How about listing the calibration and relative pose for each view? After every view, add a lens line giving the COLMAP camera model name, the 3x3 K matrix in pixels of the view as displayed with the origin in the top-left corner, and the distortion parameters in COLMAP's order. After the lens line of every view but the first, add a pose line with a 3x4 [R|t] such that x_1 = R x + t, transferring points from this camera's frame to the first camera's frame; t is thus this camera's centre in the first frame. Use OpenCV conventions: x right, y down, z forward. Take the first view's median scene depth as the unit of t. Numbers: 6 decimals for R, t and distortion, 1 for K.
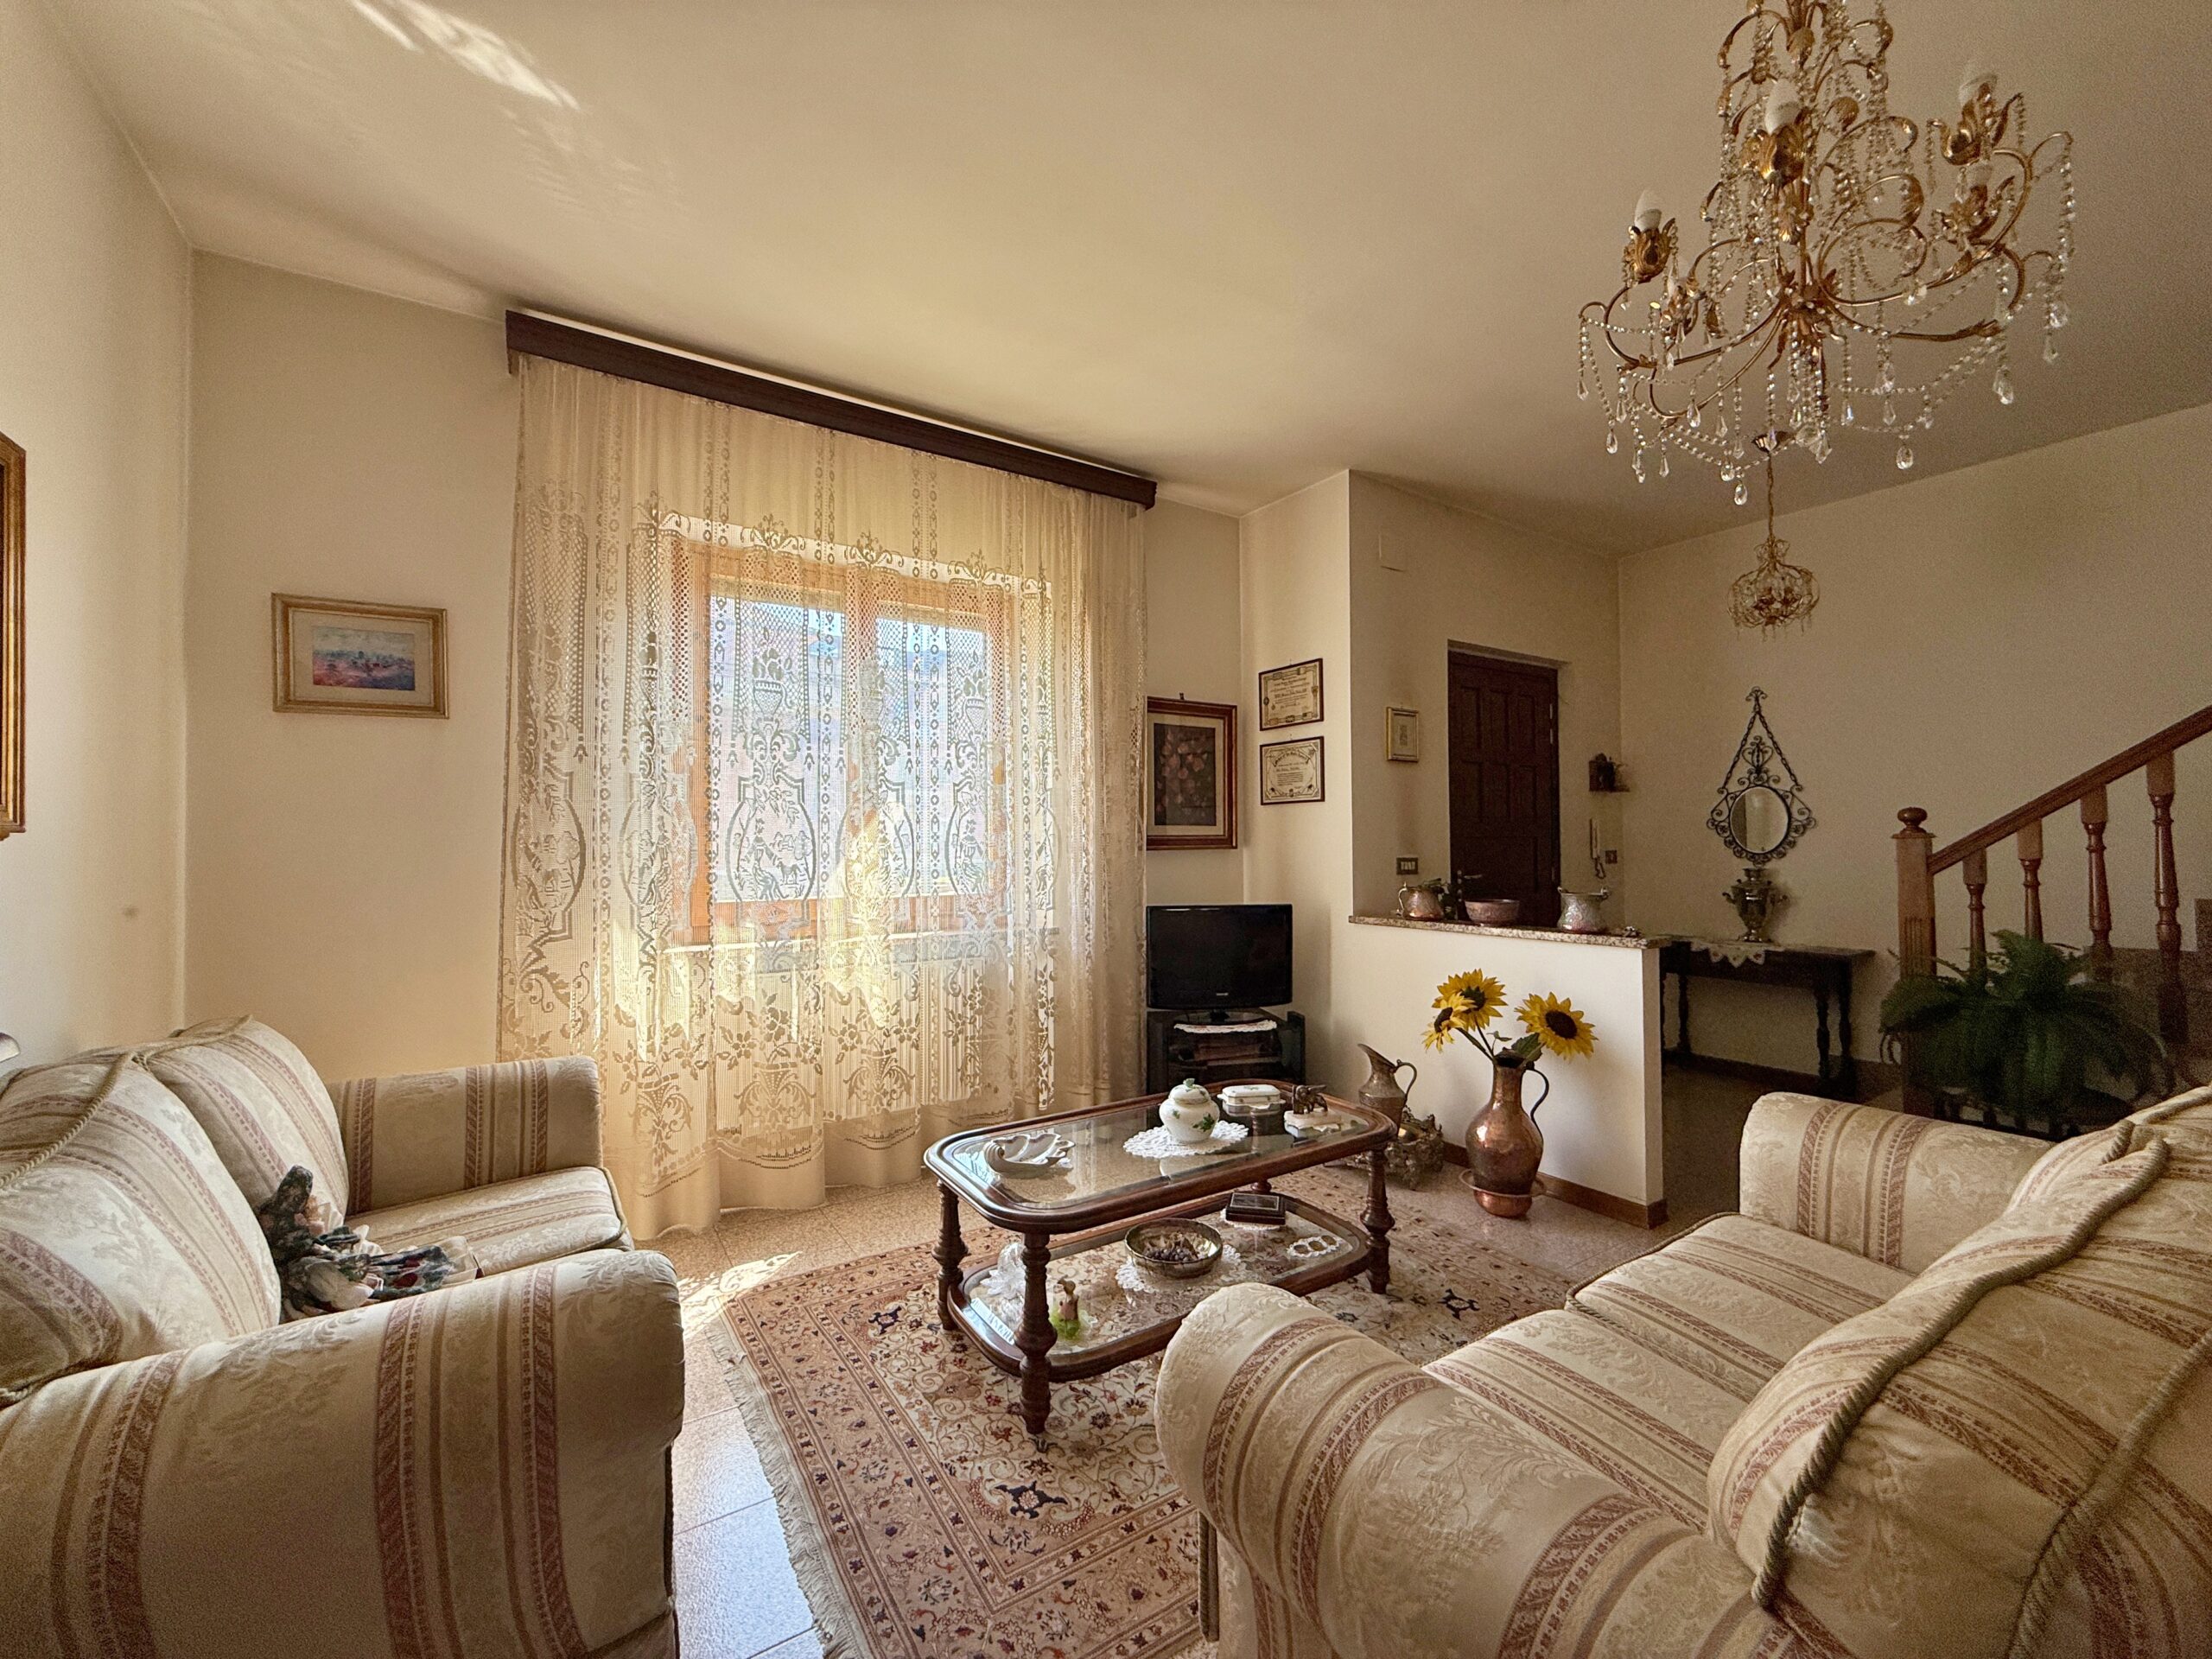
lens RADIAL K [[879.4, 0, 1101.1], [0, 879.4, 829.5], [0, 0, 1]] dist [-0.001221, 0.000174]
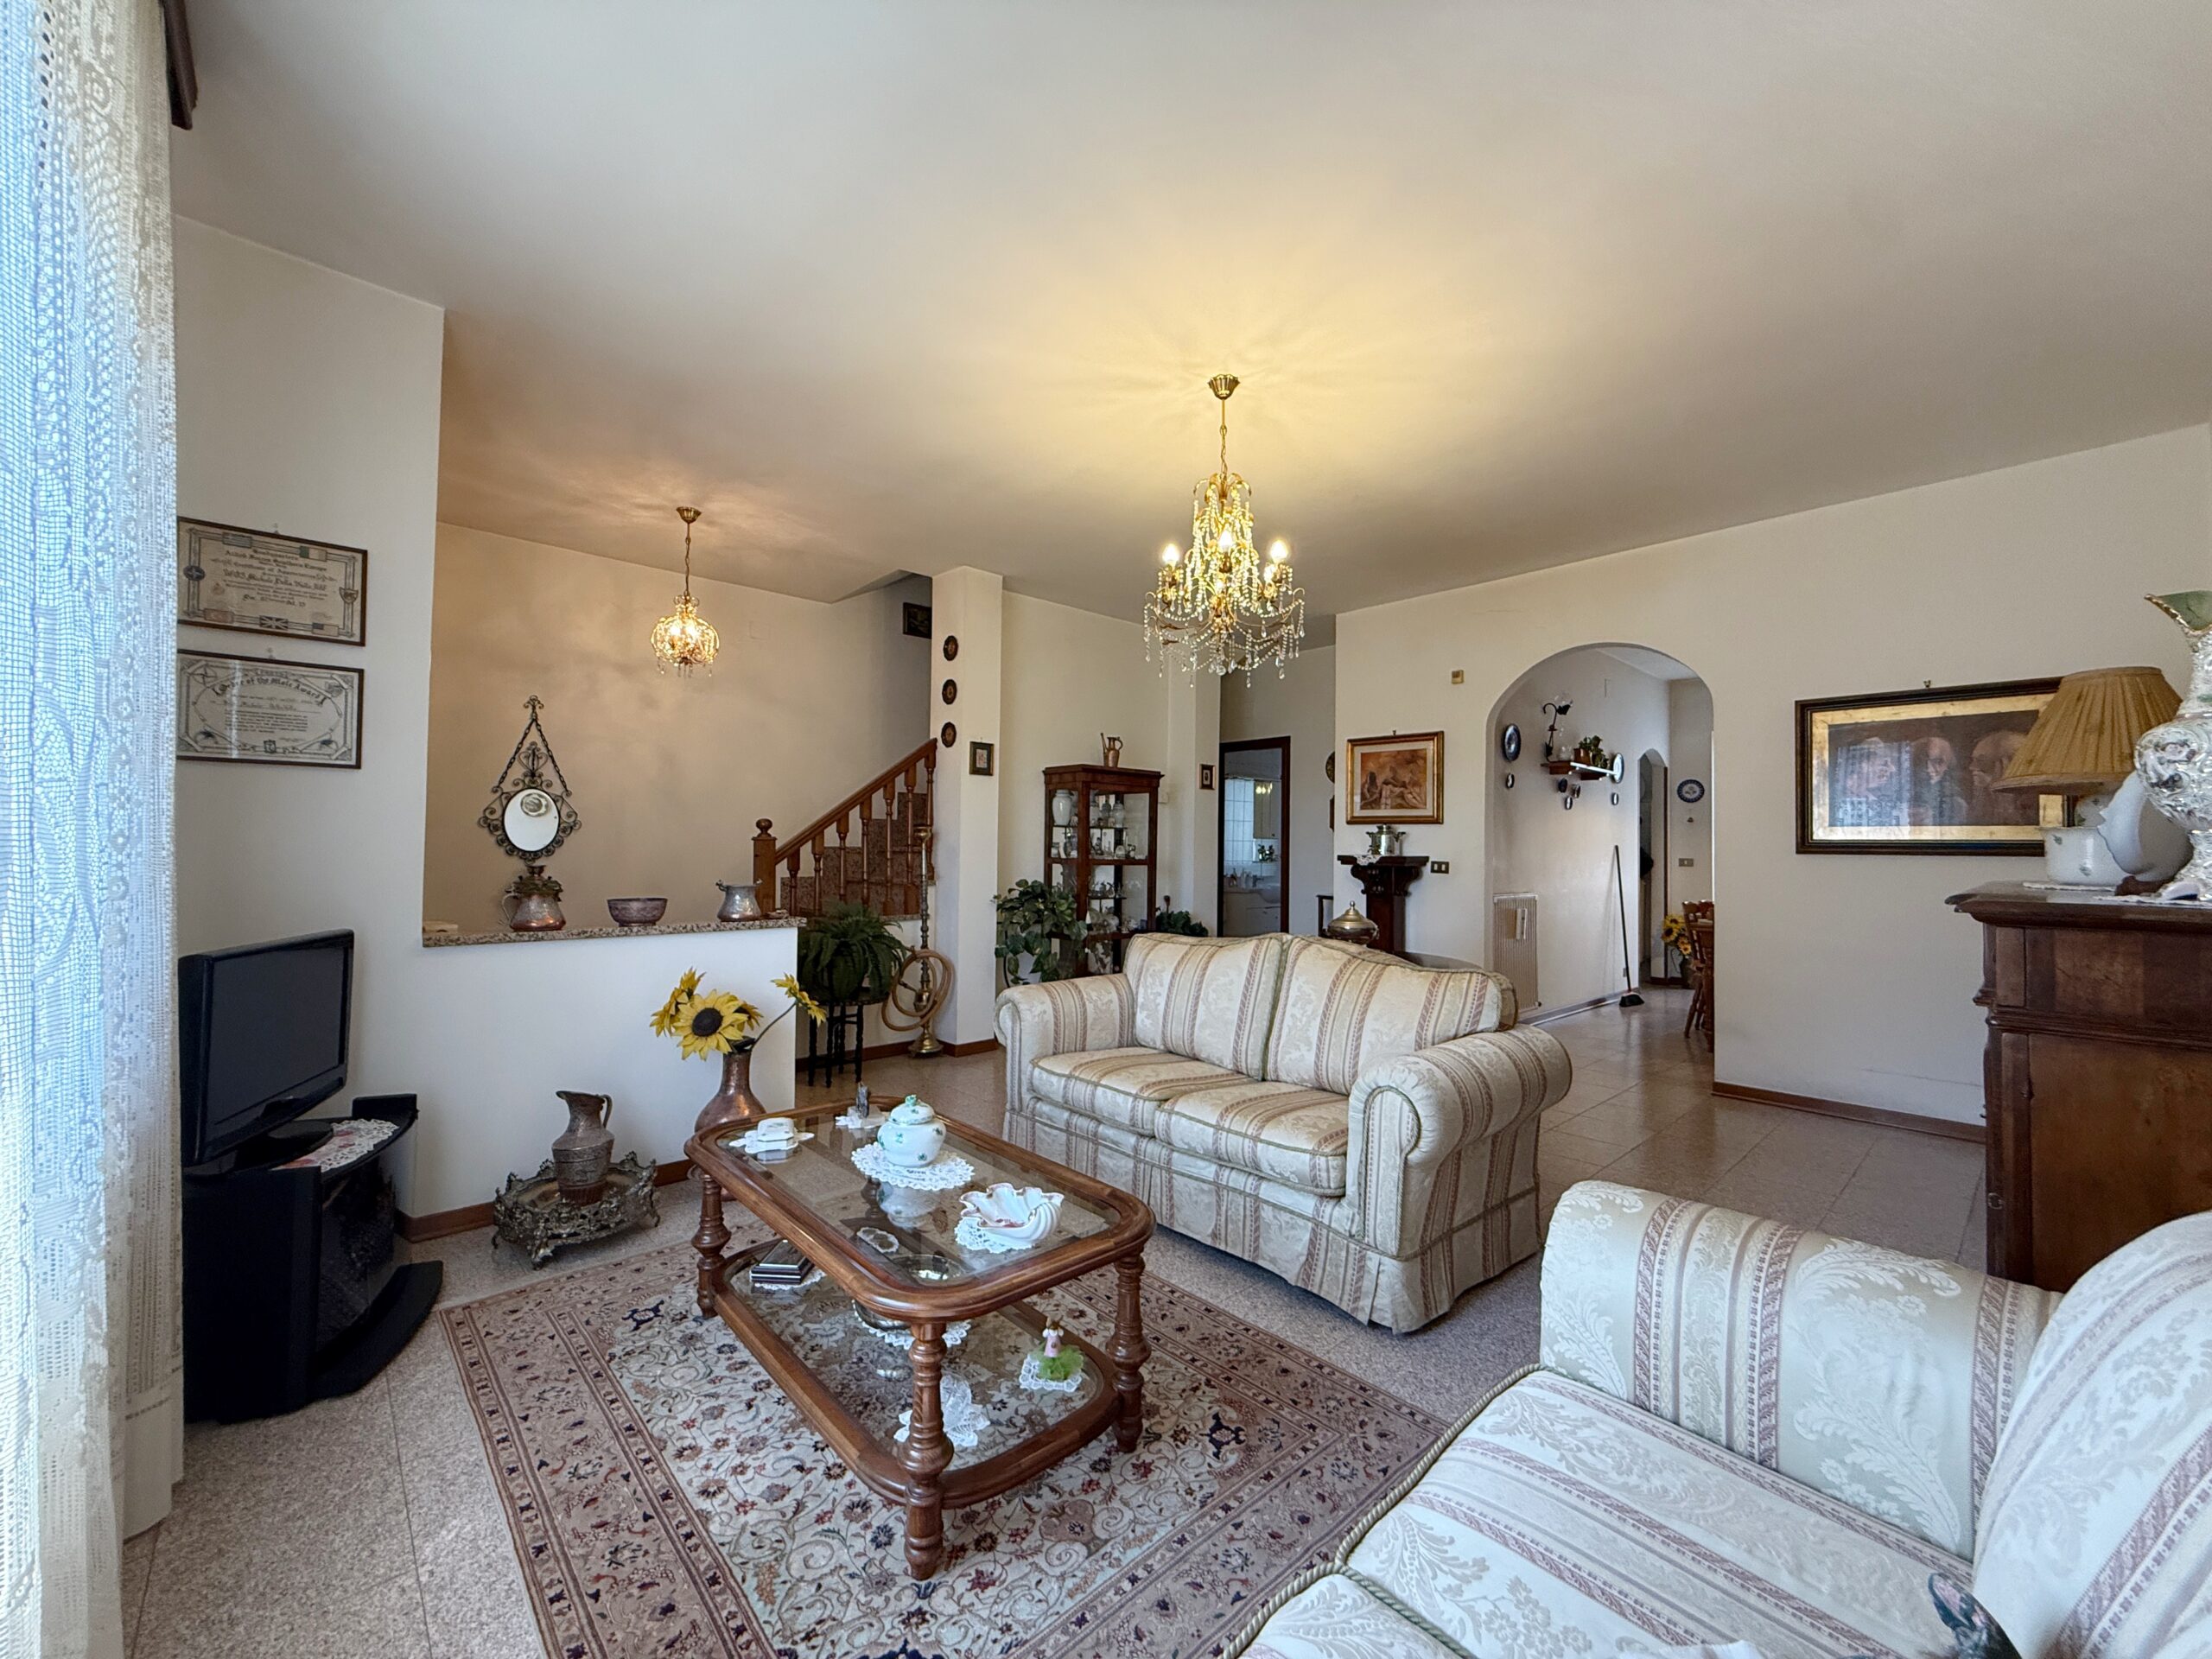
lens RADIAL K [[879.4, 0, 1101.1], [0, 879.4, 829.5], [0, 0, 1]] dist [-0.001221, 0.000174]
pose [[-0.168569, 0.028203, 0.985286, -0.631651], [-0.024661, 0.999157, -0.032820, 0.027270], [-0.985381, -0.029831, -0.167731, 0.741844]]
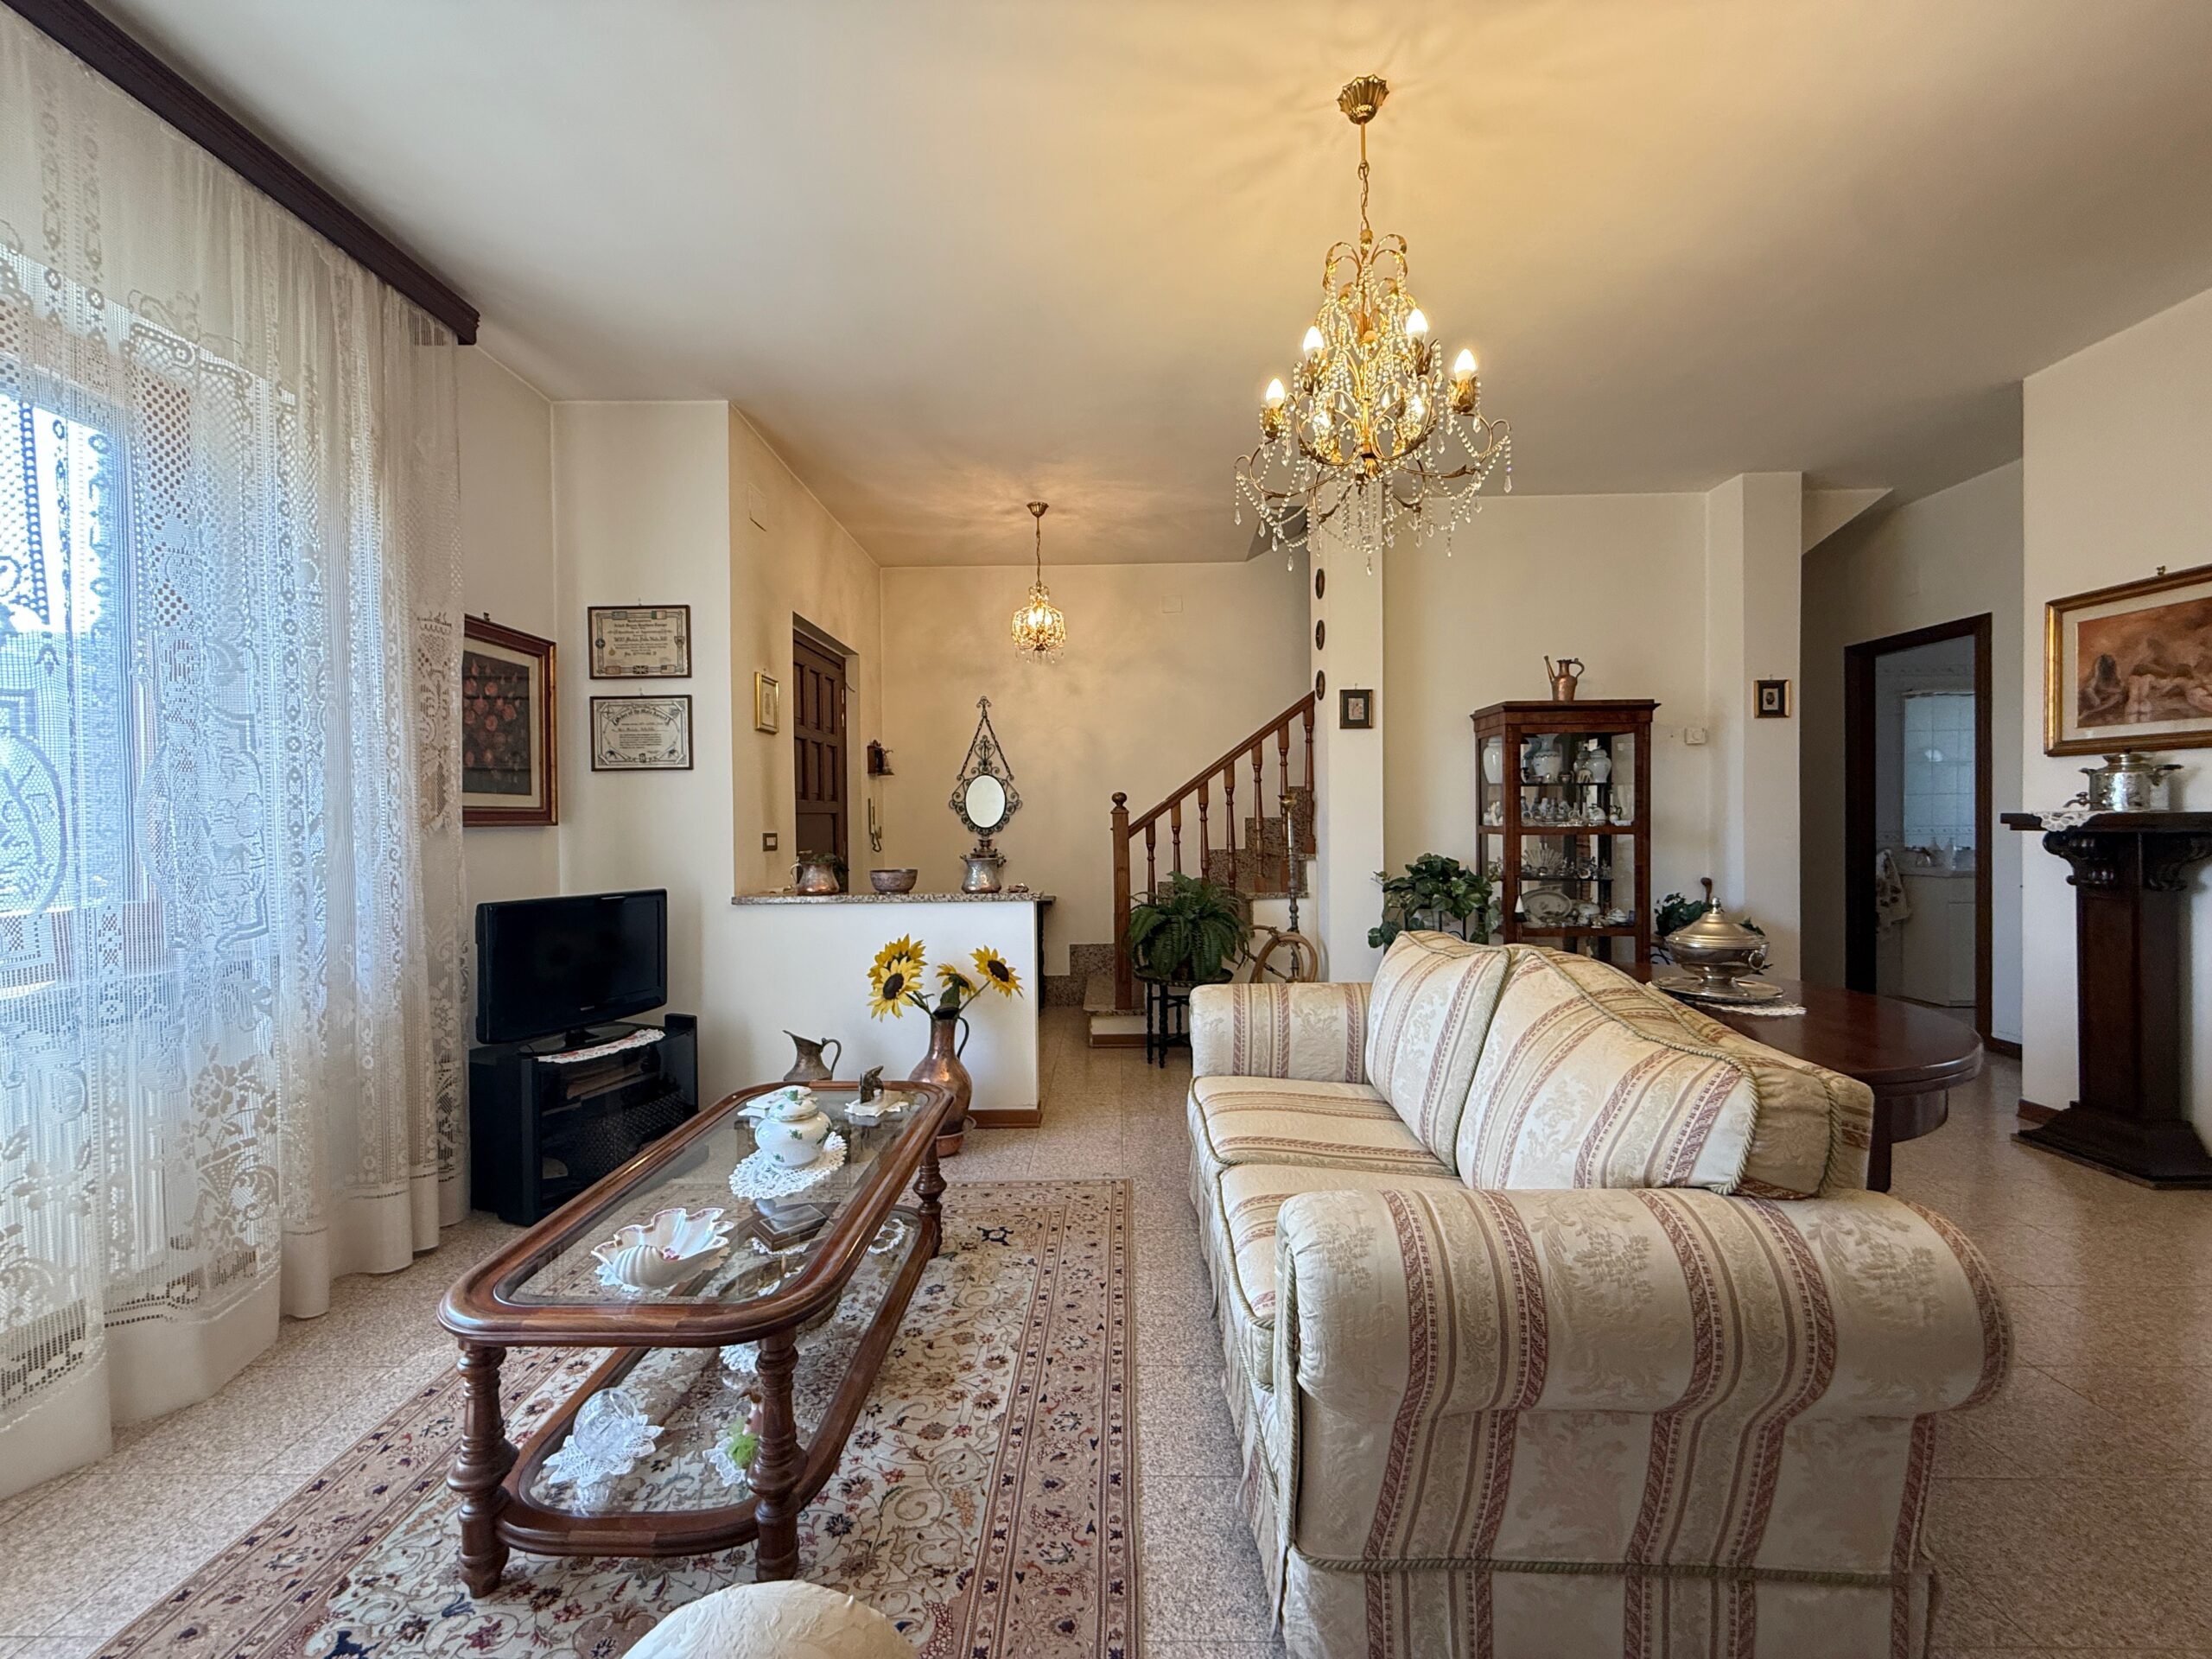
lens RADIAL K [[879.4, 0, 1101.1], [0, 879.4, 829.5], [0, 0, 1]] dist [-0.001221, 0.000174]
pose [[0.554853, -0.007604, 0.831914, -0.327263], [-0.004774, 0.999913, 0.012323, 0.019379], [-0.831935, -0.010809, 0.554768, 0.229263]]
